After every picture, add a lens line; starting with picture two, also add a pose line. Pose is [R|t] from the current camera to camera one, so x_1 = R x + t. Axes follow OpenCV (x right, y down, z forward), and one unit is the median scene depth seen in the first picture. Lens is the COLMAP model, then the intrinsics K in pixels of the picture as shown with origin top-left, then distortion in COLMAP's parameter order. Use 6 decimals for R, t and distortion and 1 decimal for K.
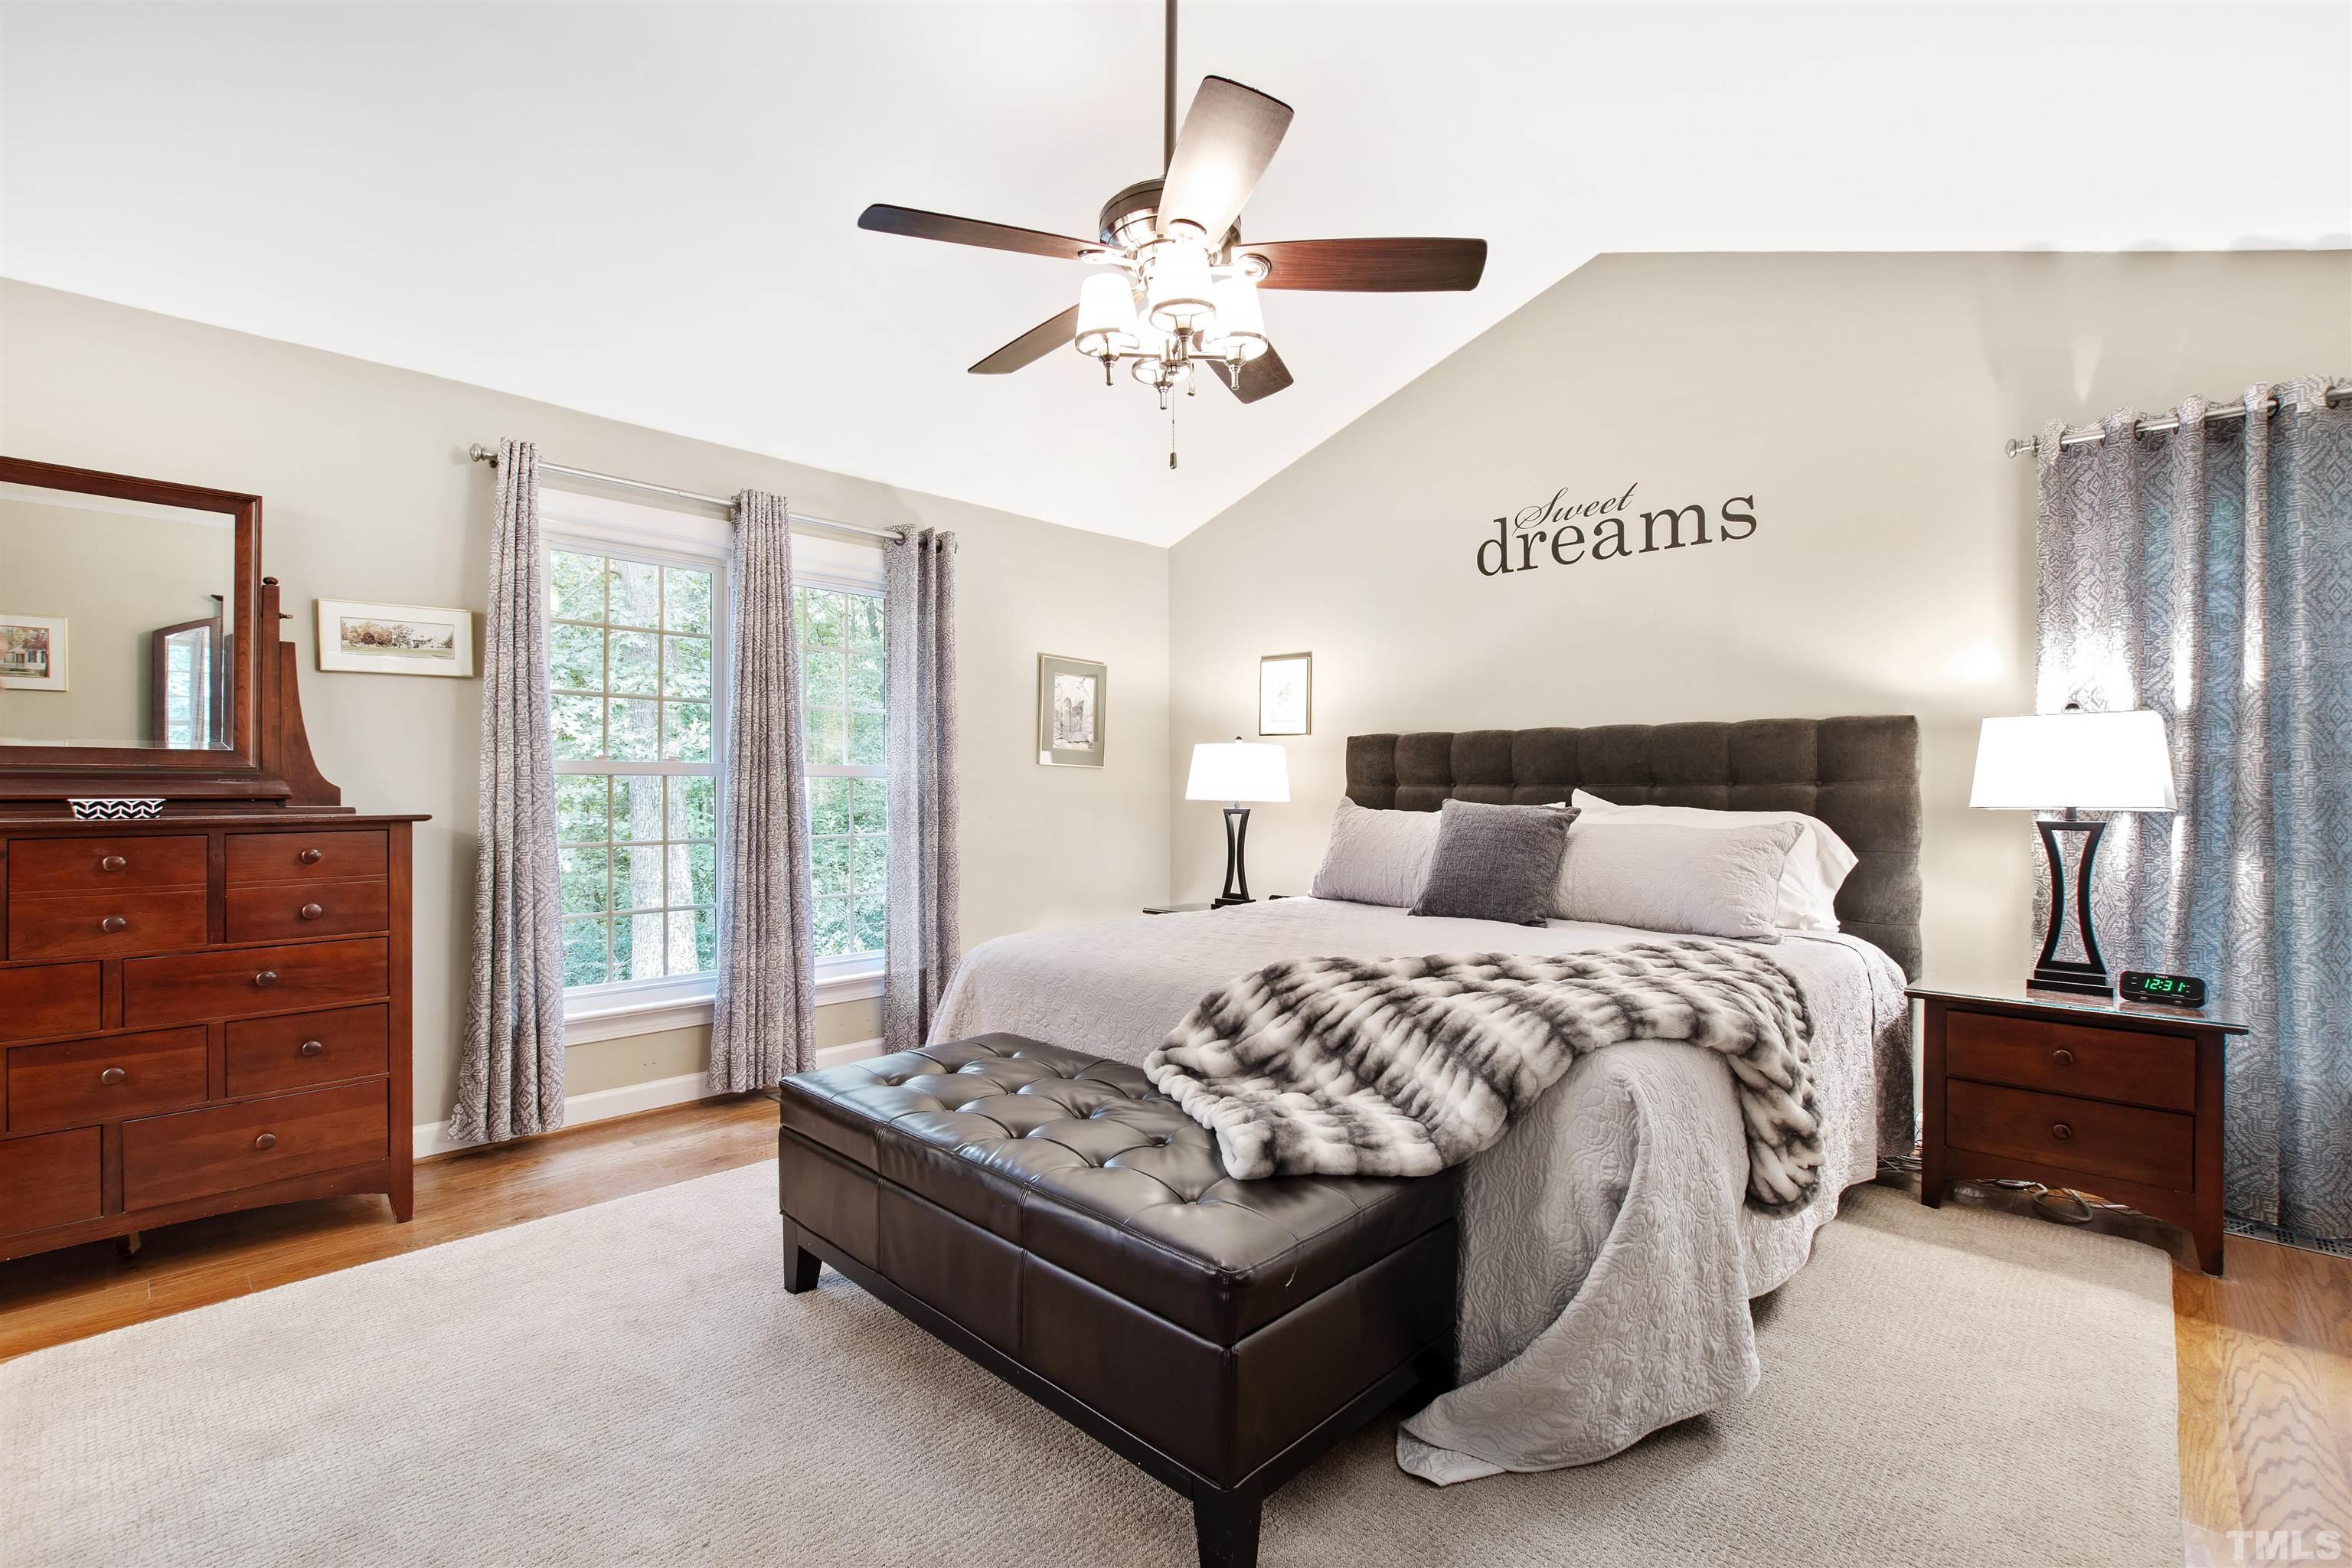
lens RADIAL K [[1083.0, 0, 1171.9], [0, 1083.0, 792.5], [0, 0, 1]] dist [0.002704, 0.000107]
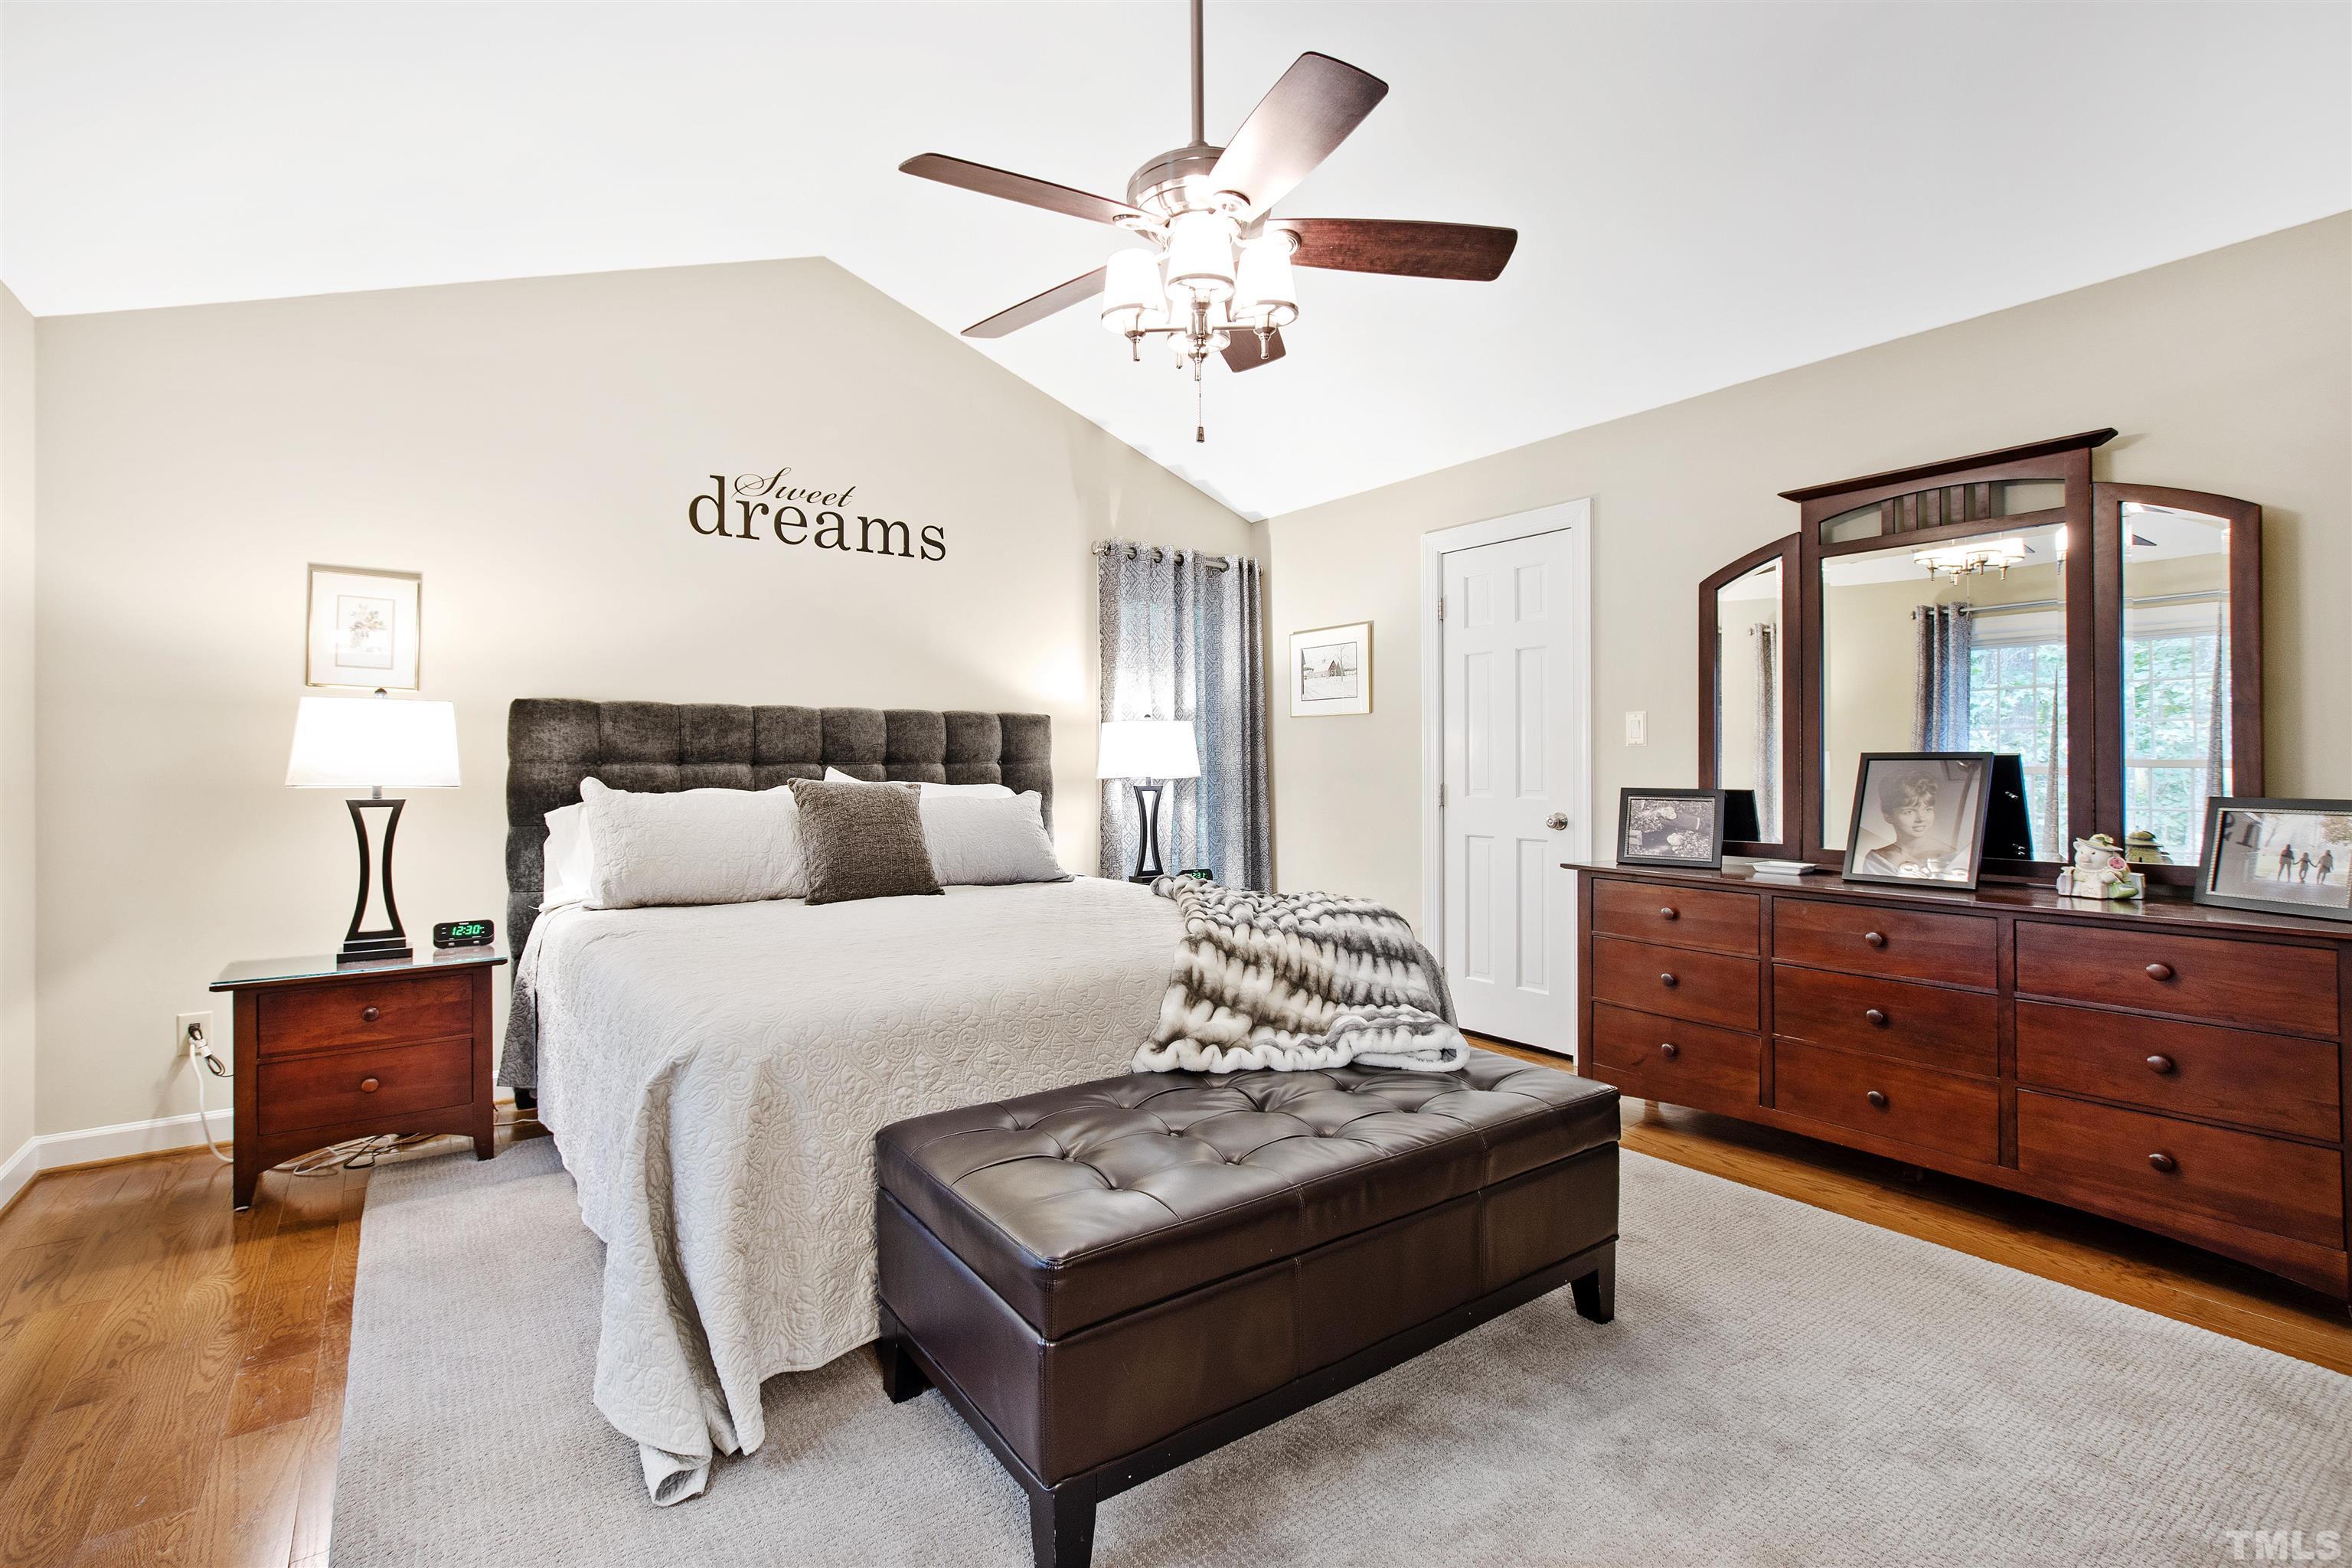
lens RADIAL K [[1037.4, 0, 1171.8], [0, 1037.4, 764.9], [0, 0, 1]] dist [-0.006245, -0.000607]
pose [[0.197511, 0.000717, 0.980300, -0.517601], [0.007633, 0.999968, -0.002269, -0.000426], [-0.980271, 0.007931, 0.197499, 0.472111]]
